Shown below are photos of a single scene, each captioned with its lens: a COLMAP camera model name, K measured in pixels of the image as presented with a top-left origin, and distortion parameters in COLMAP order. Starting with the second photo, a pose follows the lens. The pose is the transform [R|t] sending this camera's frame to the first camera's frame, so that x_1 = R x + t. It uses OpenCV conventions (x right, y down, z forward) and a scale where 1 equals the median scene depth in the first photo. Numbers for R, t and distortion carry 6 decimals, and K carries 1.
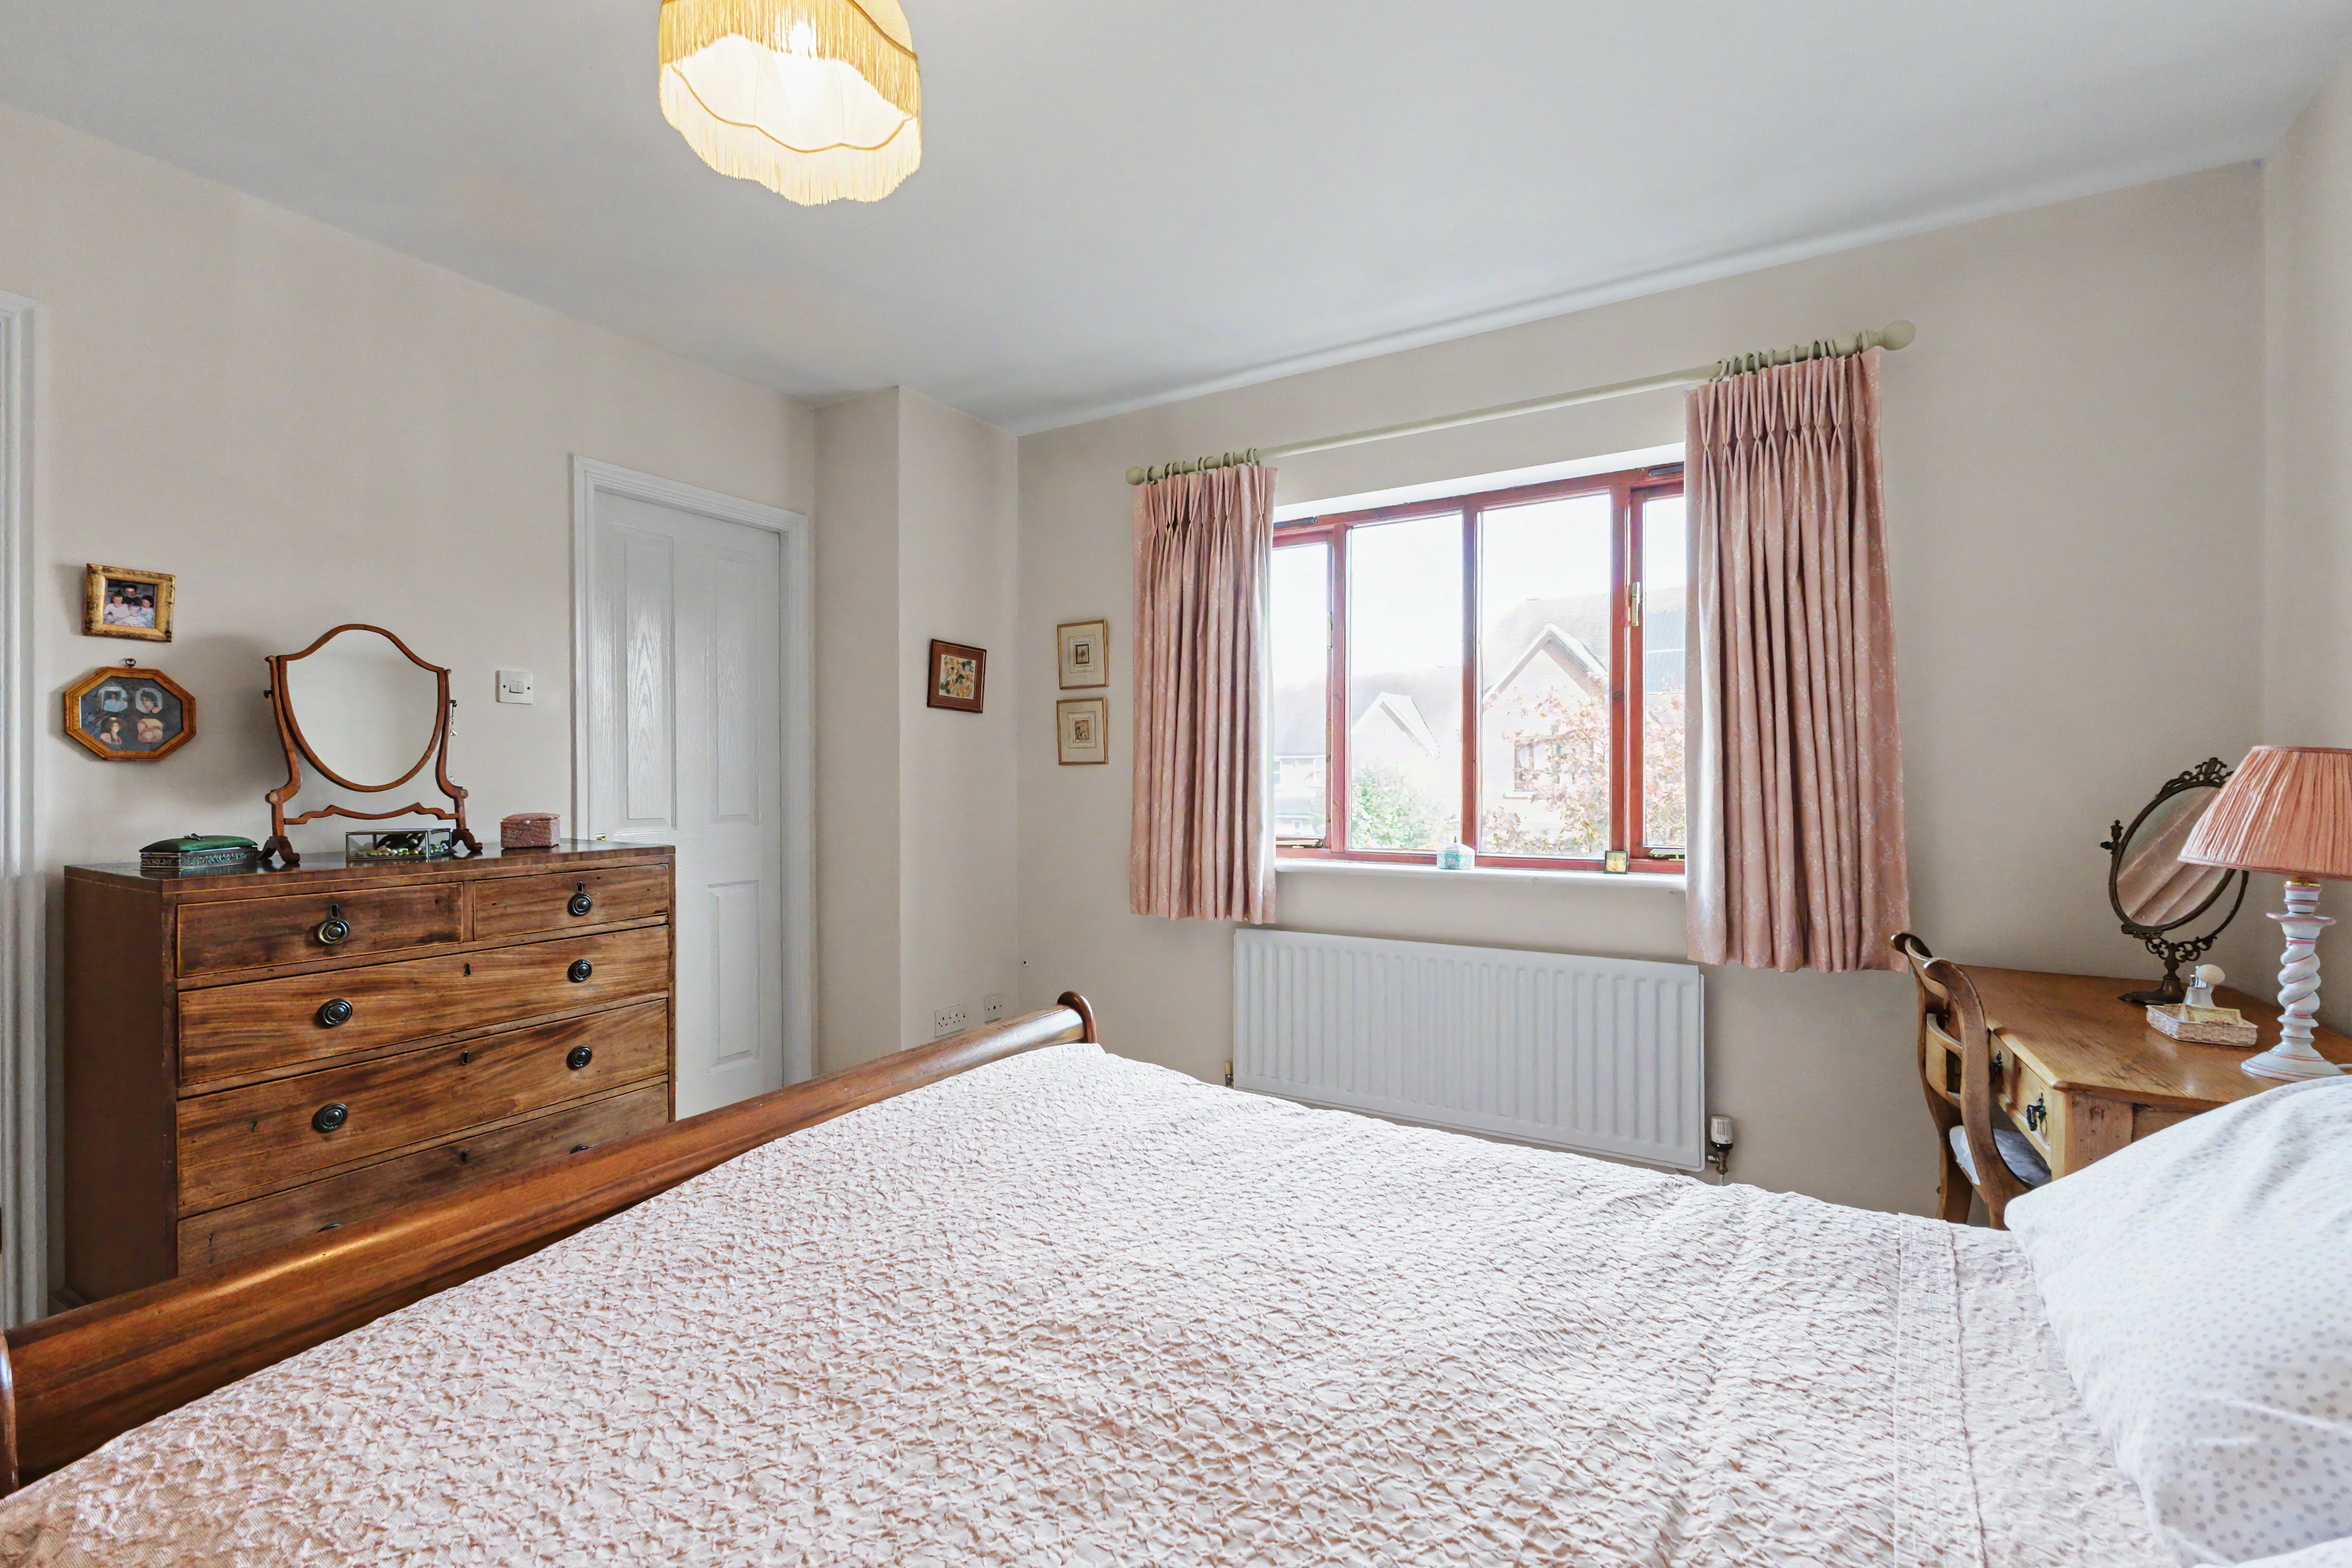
lens RADIAL K [[1025.9, 0, 1176.0], [0, 1025.9, 784.0], [0, 0, 1]] dist [0.001047, 0.000064]
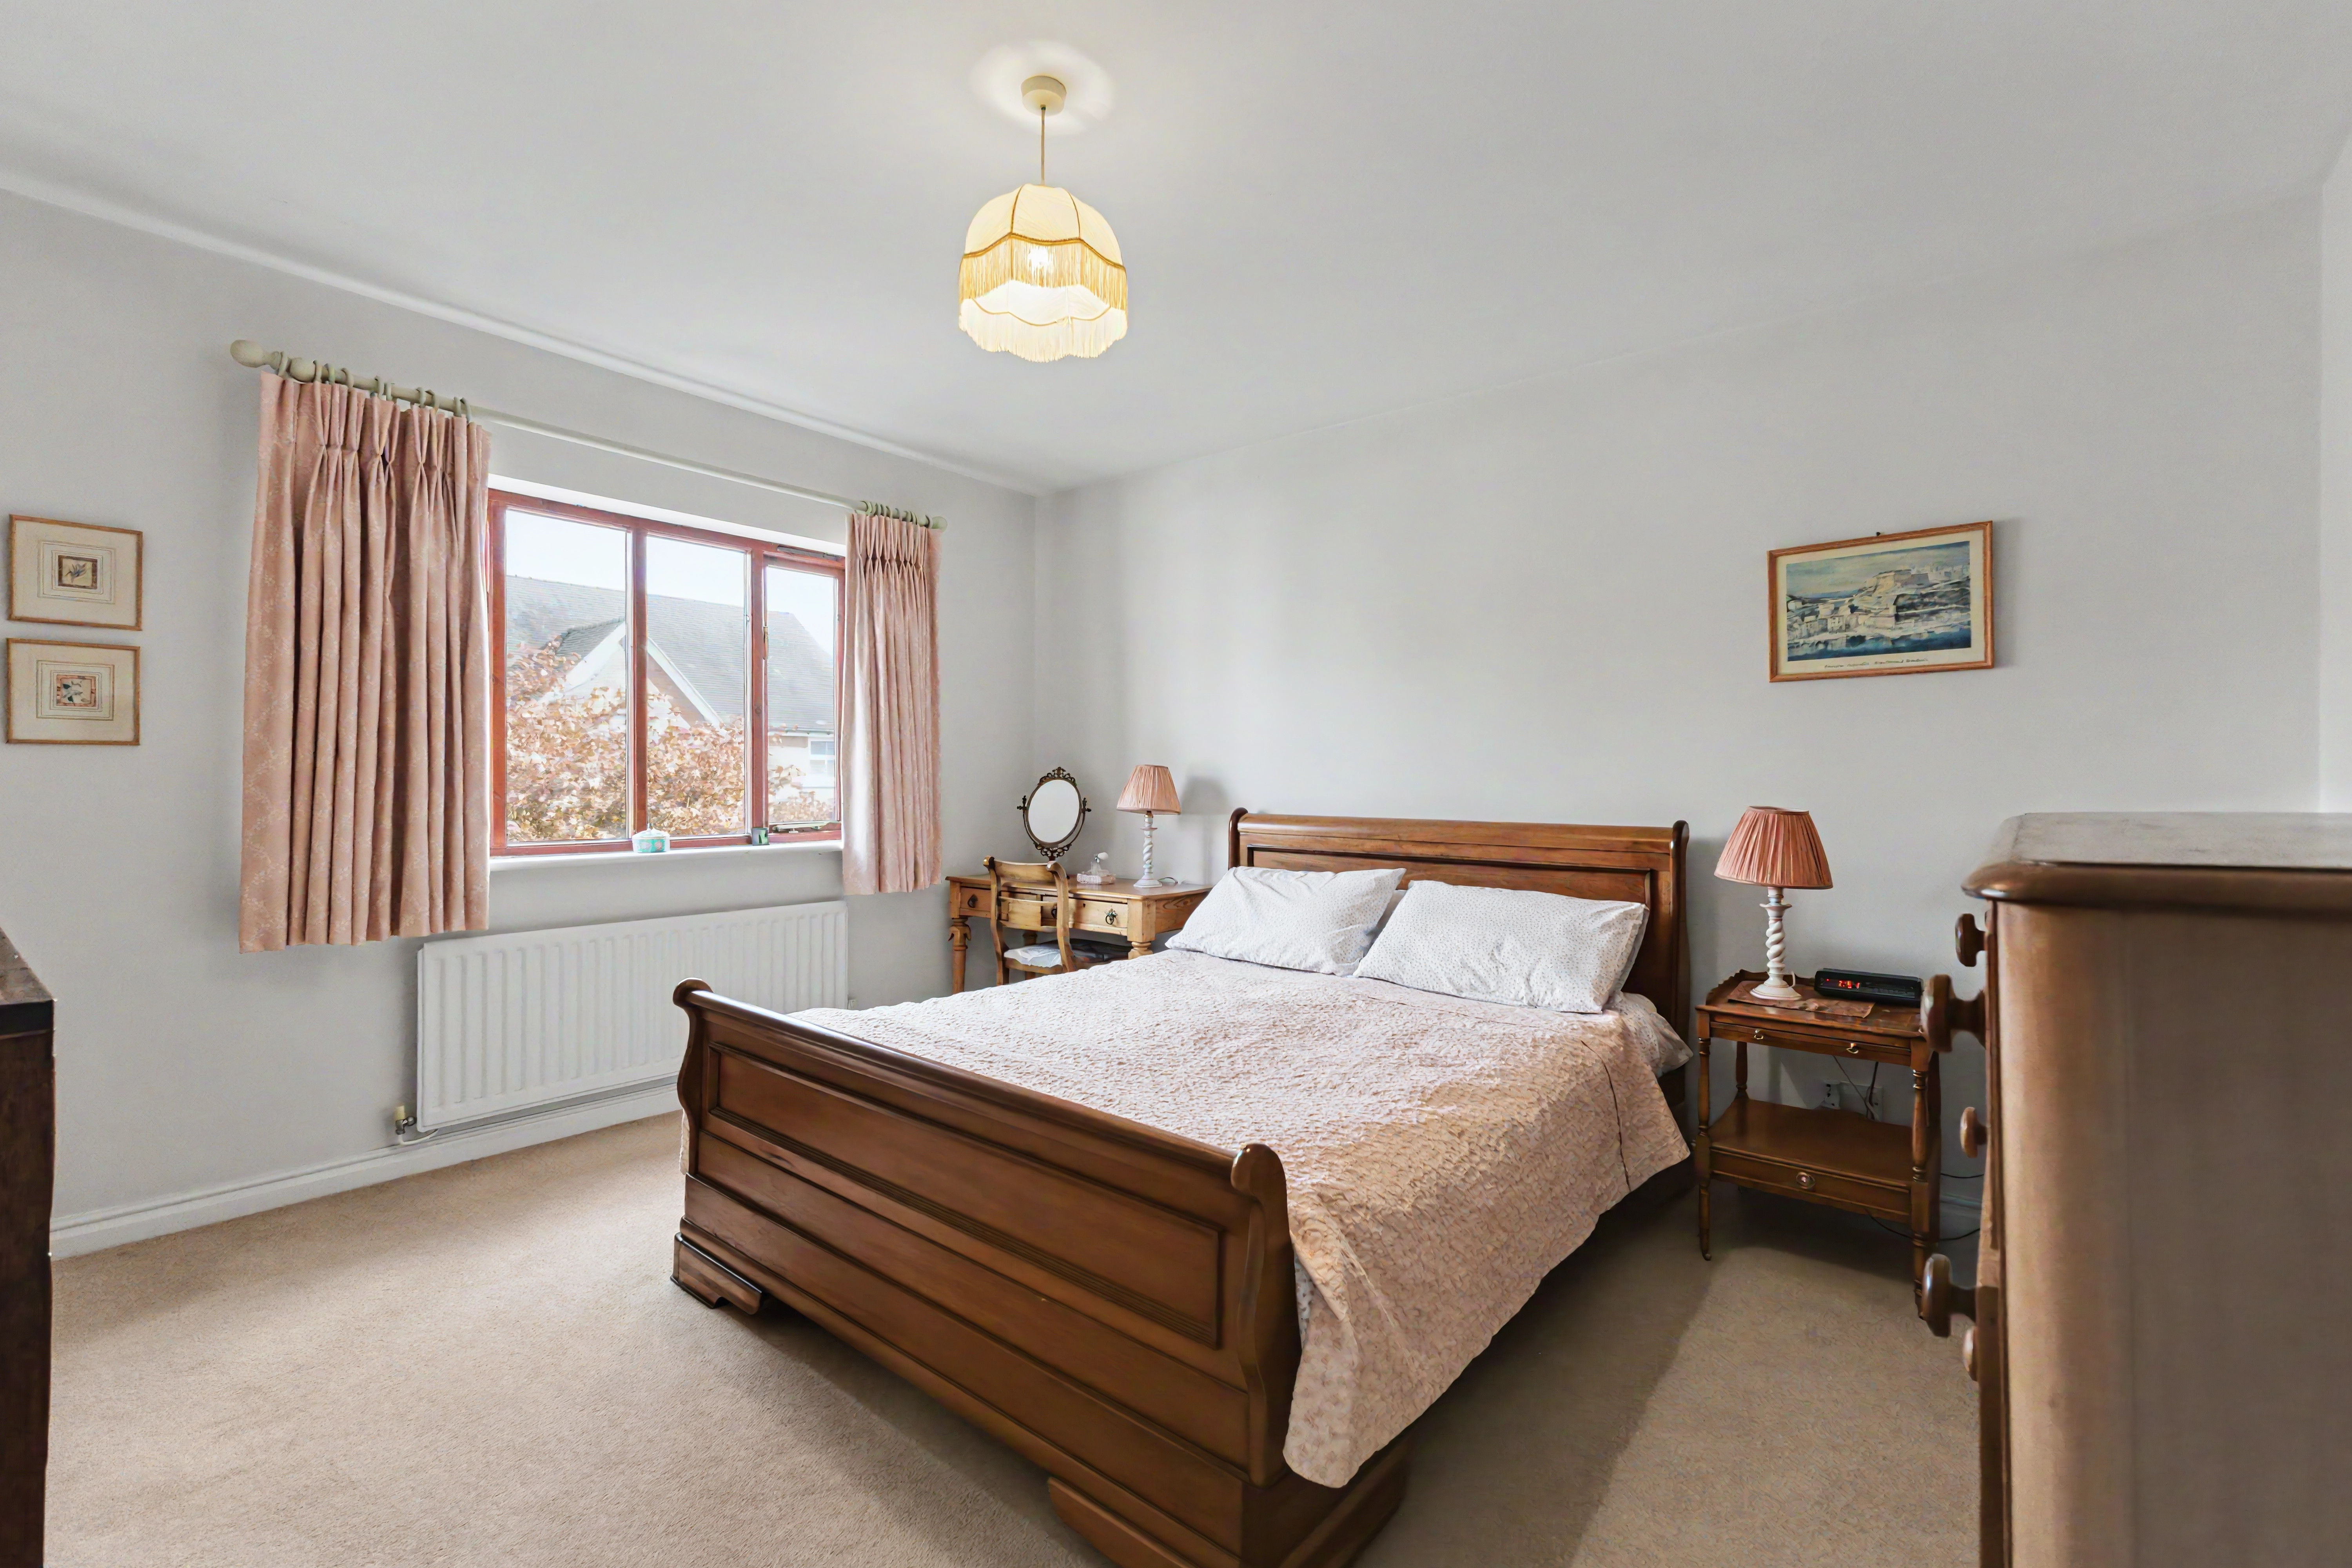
lens RADIAL K [[1013.6, 0, 1178.6], [0, 1013.6, 775.6], [0, 0, 1]] dist [0.000575, -0.000351]
pose [[0.139352, 0.001854, 0.990241, -0.771096], [-0.006243, 0.999980, -0.000993, -0.004036], [-0.990223, -0.006044, 0.139361, 0.280682]]
